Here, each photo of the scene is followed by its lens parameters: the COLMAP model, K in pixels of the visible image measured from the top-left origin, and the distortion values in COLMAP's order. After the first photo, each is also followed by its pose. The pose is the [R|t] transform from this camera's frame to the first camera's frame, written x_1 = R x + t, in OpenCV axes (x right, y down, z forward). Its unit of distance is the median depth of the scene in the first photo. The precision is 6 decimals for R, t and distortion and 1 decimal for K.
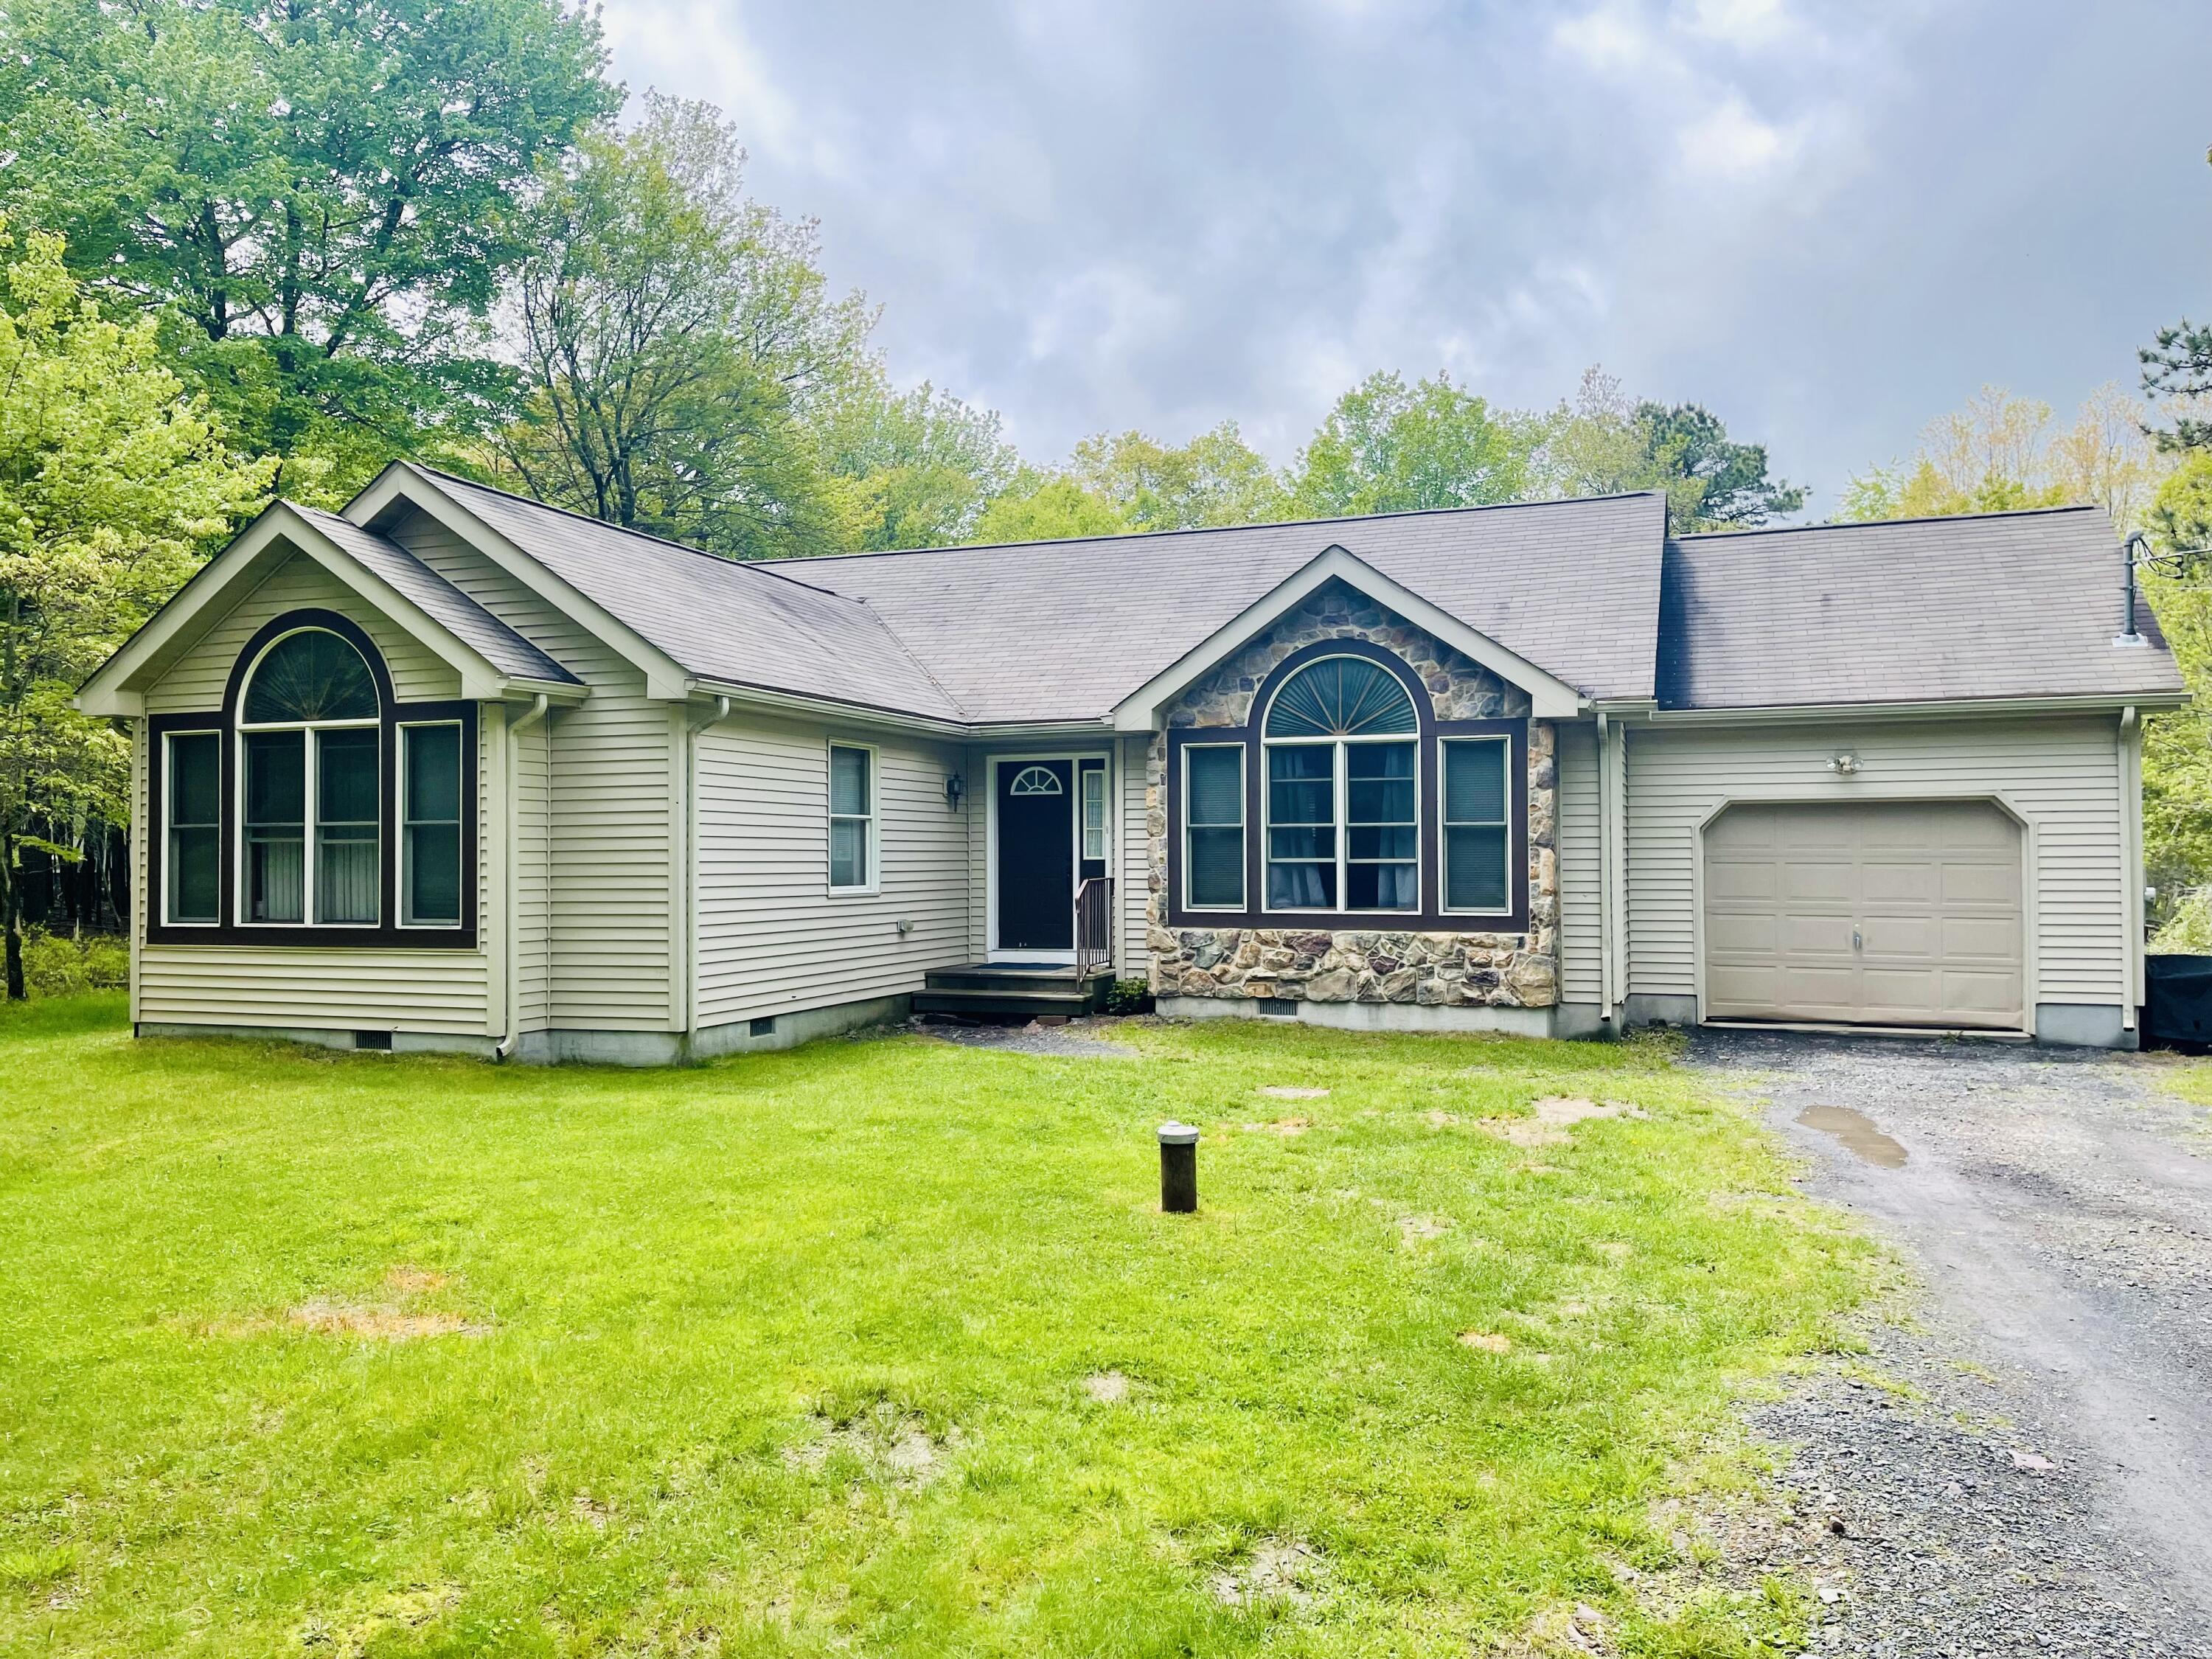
lens RADIAL K [[1626.2, 0, 1101.8], [0, 1626.2, 830.3], [0, 0, 1]] dist [0.027392, -0.033256]
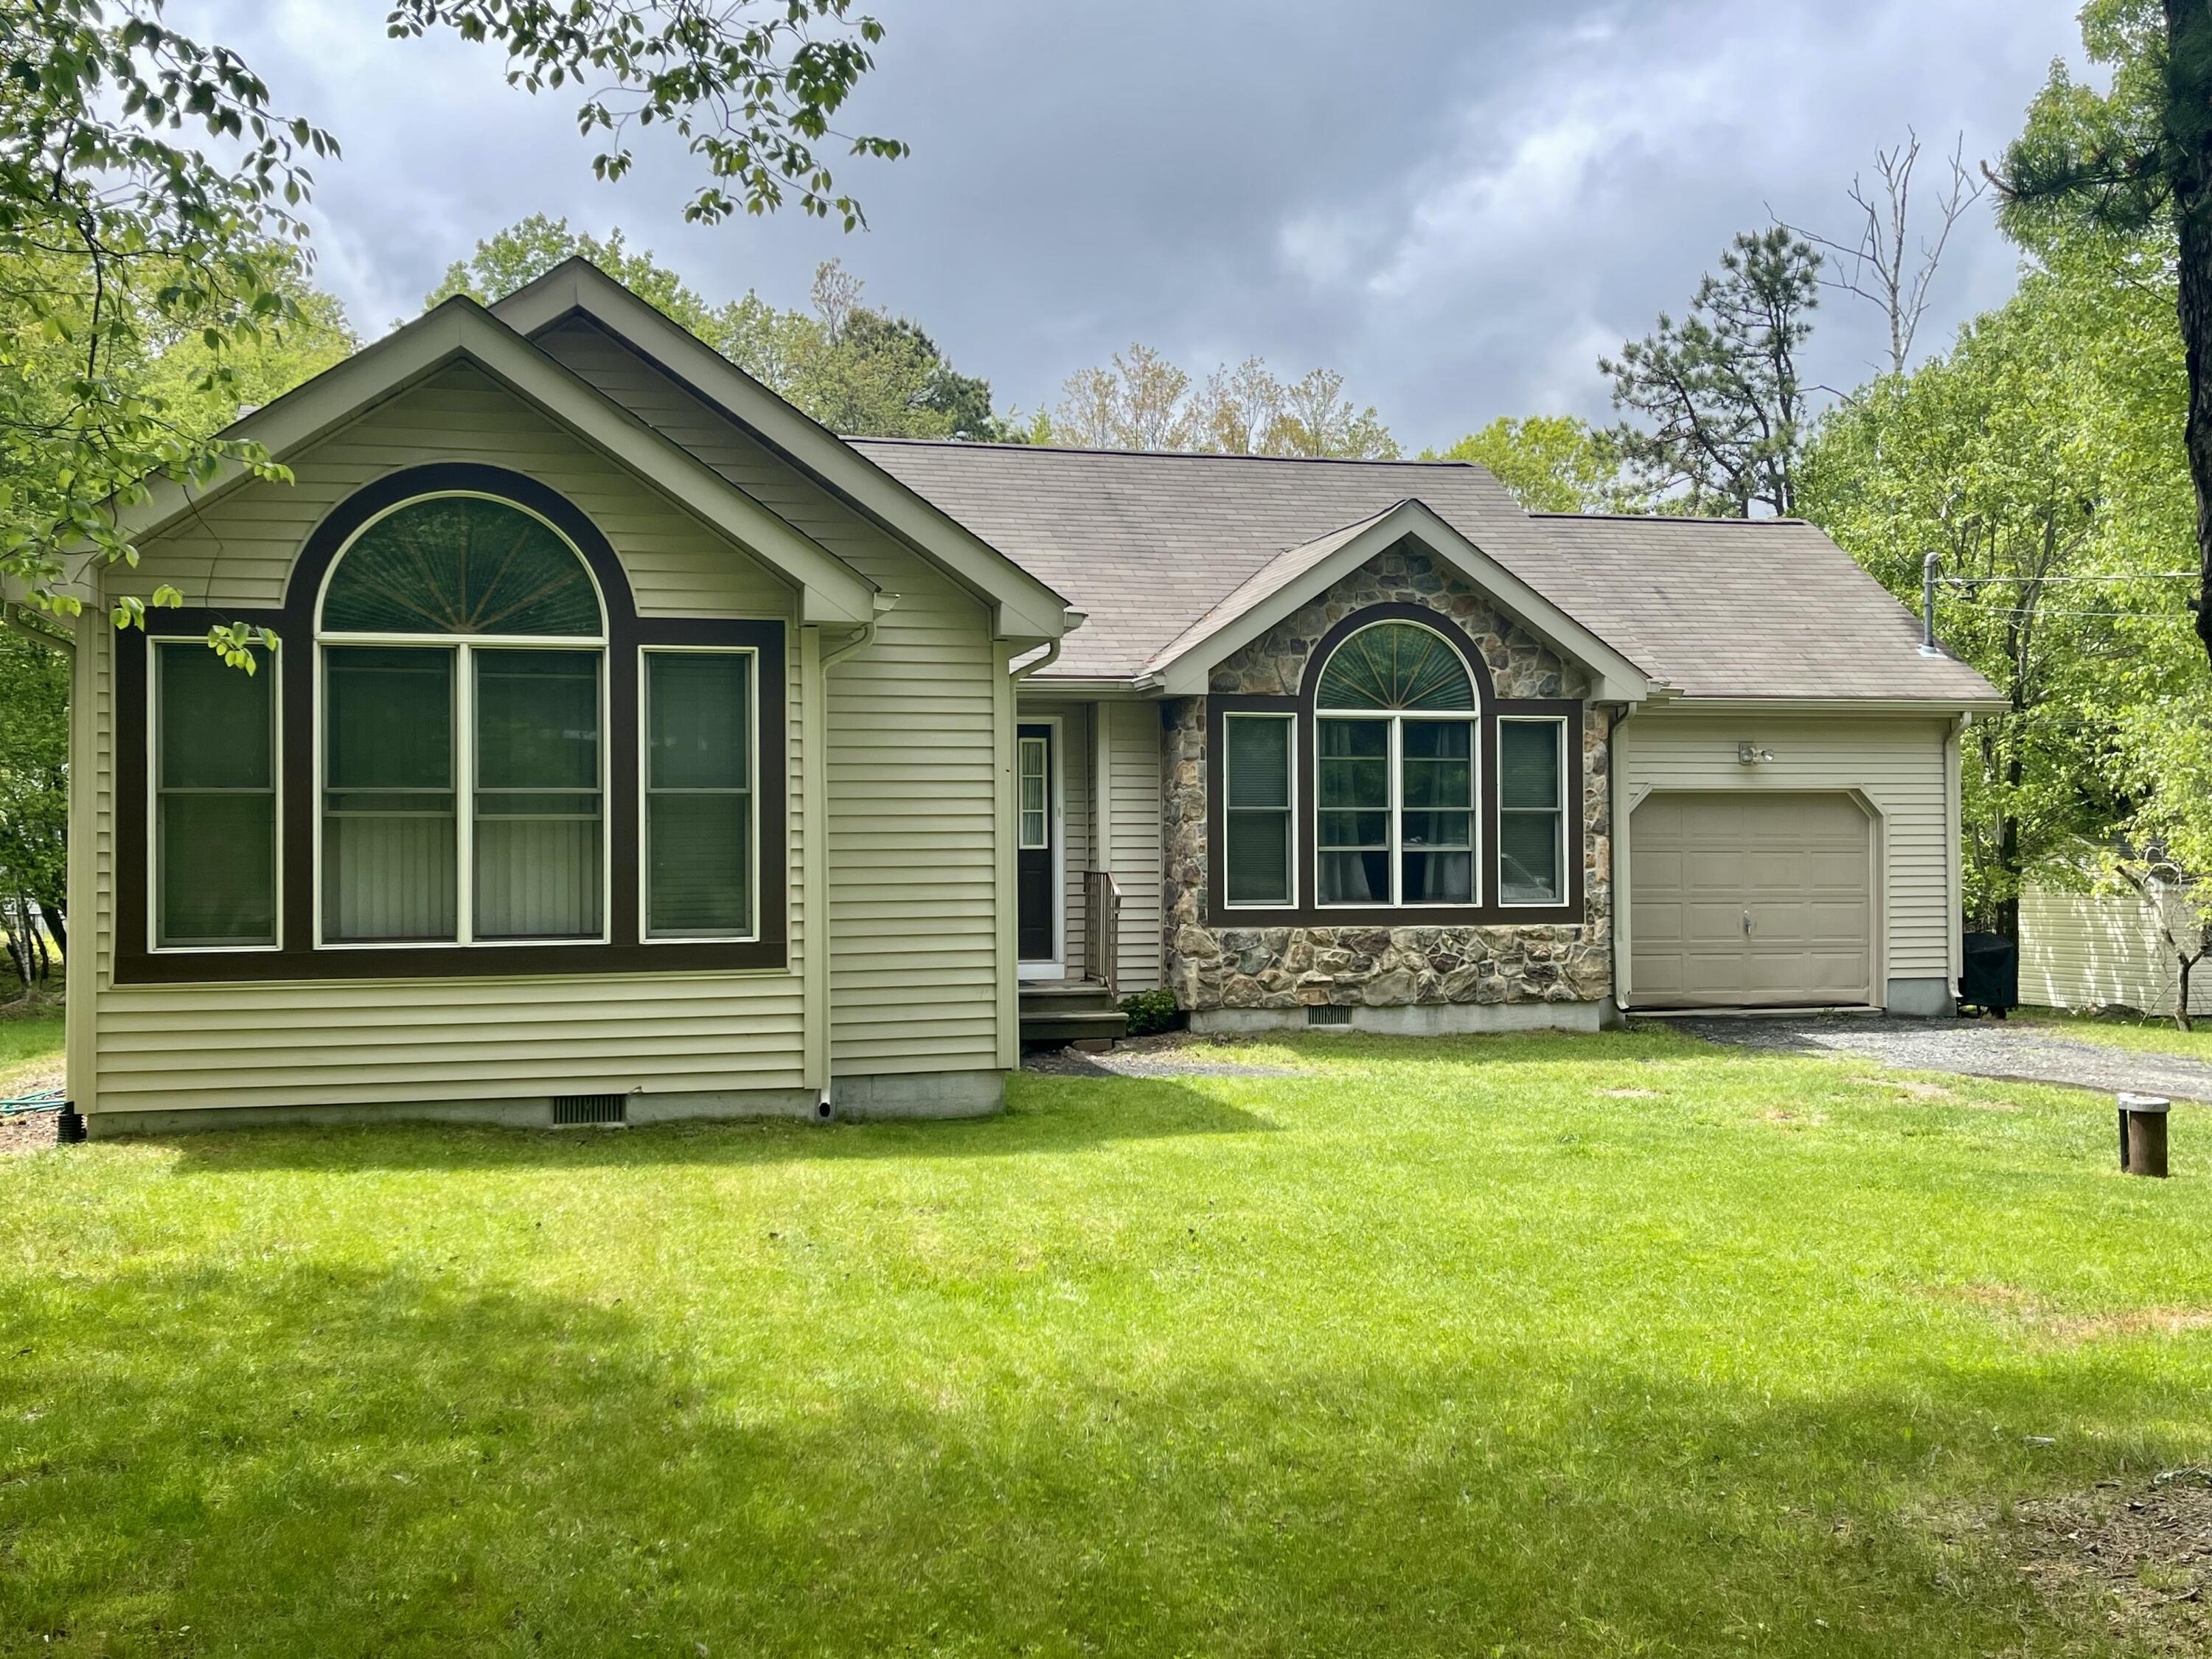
lens RADIAL K [[2114.4, 0, 1108.7], [0, 2114.4, 825.4], [0, 0, 1]] dist [0.016039, 0.000000]
pose [[0.822605, 0.006552, 0.568575, -0.659550], [-0.007090, 0.999974, -0.001265, 0.008417], [-0.568569, -0.002990, 0.822630, 0.128965]]
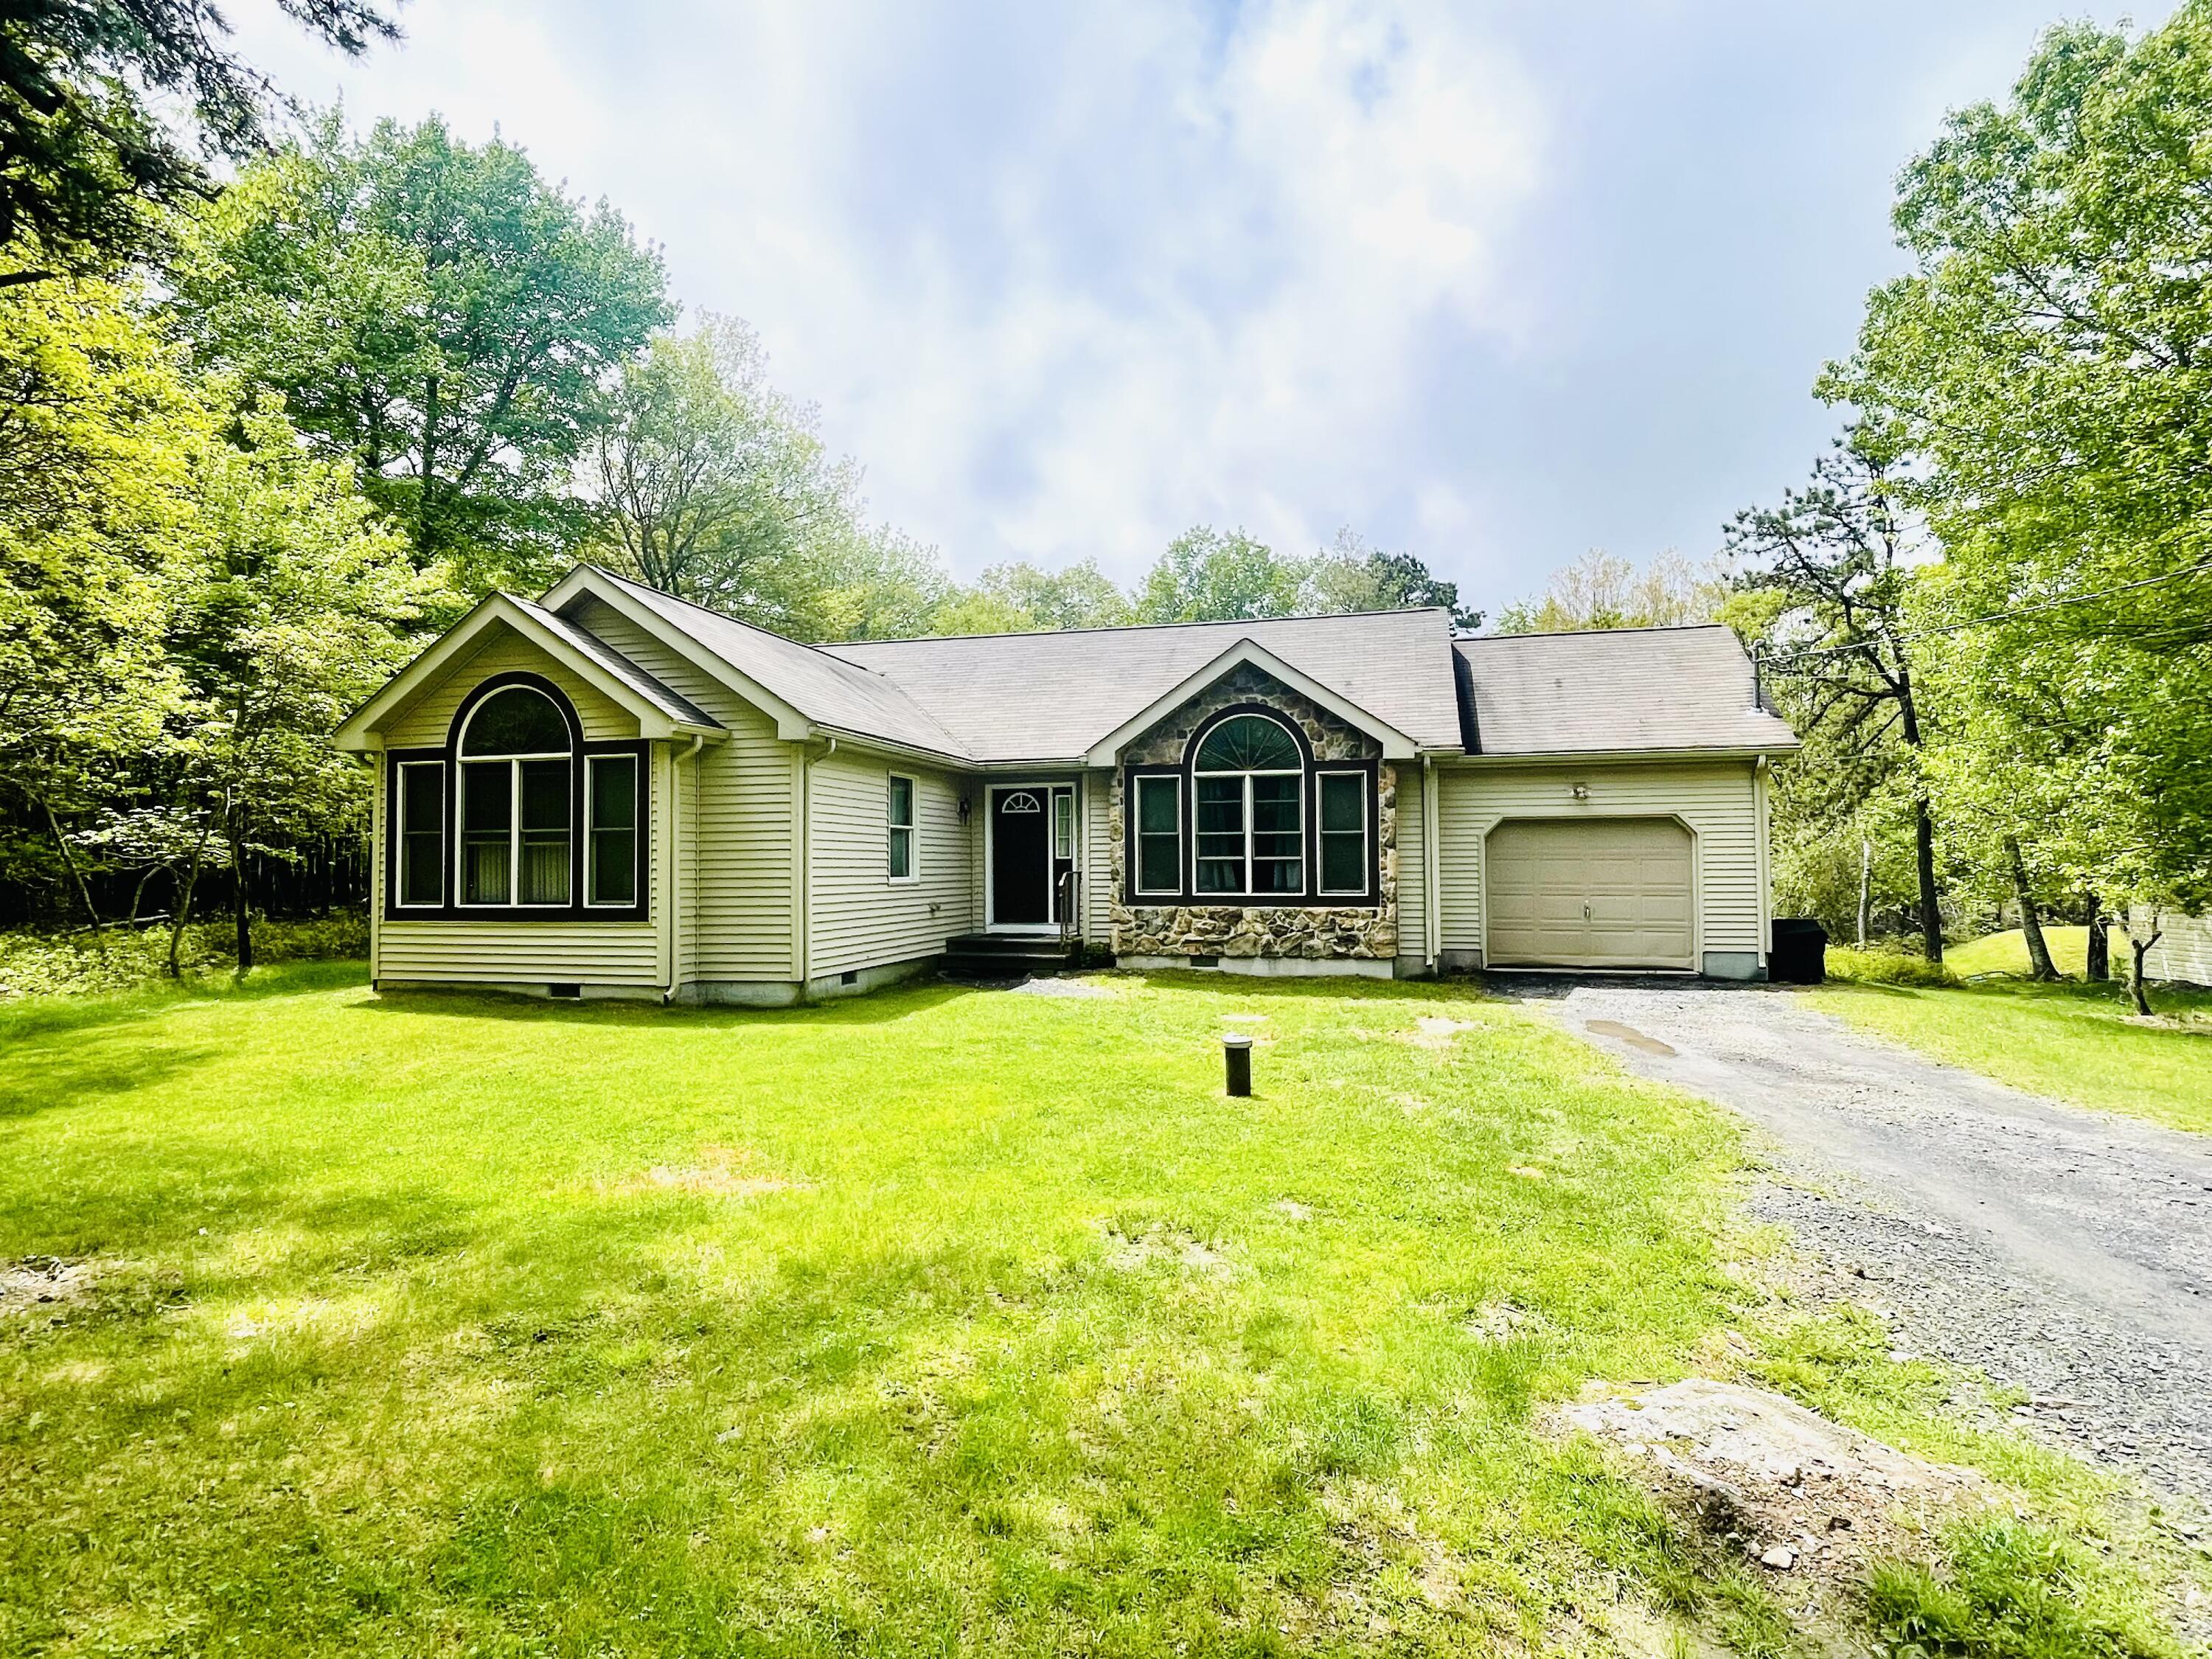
lens RADIAL K [[1152.3, 0, 1099.3], [0, 1152.3, 838.0], [0, 0, 1]] dist [-0.011621, -0.000592]
pose [[0.994619, -0.000239, 0.103598, -0.089966], [0.000987, 0.999974, -0.007164, 0.008097], [-0.103594, 0.007228, 0.994593, 0.005110]]
